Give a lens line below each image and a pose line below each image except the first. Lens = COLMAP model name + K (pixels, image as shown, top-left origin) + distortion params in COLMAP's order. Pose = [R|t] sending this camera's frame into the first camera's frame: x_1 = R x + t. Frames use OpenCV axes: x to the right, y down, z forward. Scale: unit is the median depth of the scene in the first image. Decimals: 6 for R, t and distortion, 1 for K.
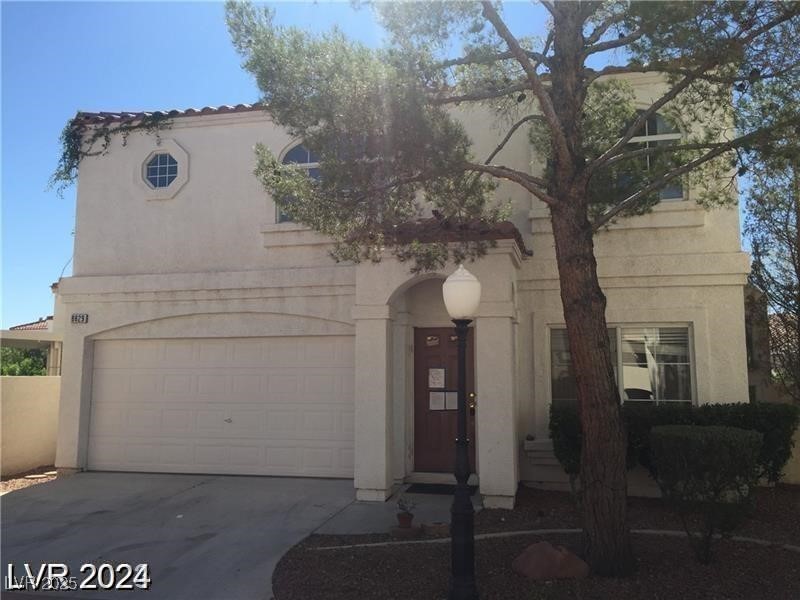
lens RADIAL K [[692.8, 0, 410.7], [0, 692.8, 302.5], [0, 0, 1]] dist [0.071682, -0.090210]
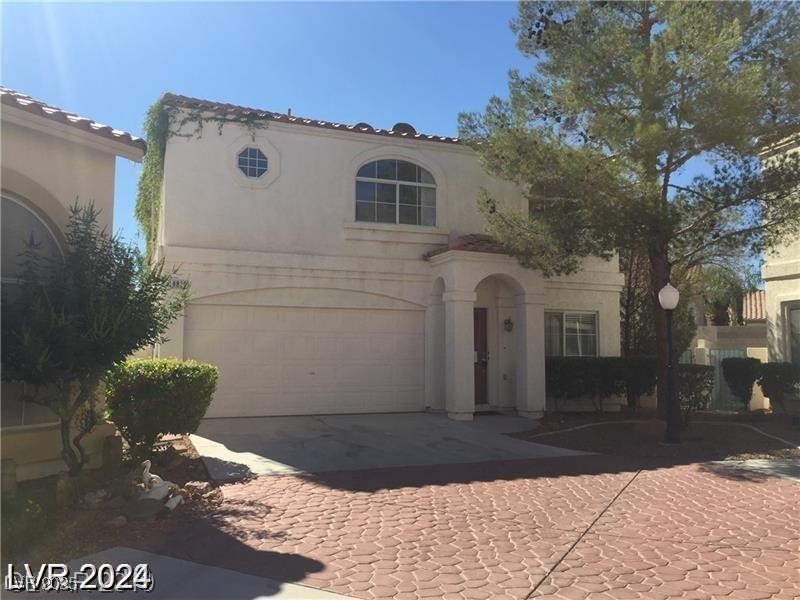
lens RADIAL K [[687.0, 0, 404.5], [0, 687.0, 295.9], [0, 0, 1]] dist [0.044862, -0.006390]
pose [[0.809638, 0.048724, 0.584903, -0.834406], [-0.074549, 0.997014, 0.020140, -0.007588], [-0.582176, -0.059910, 0.810853, -0.106540]]
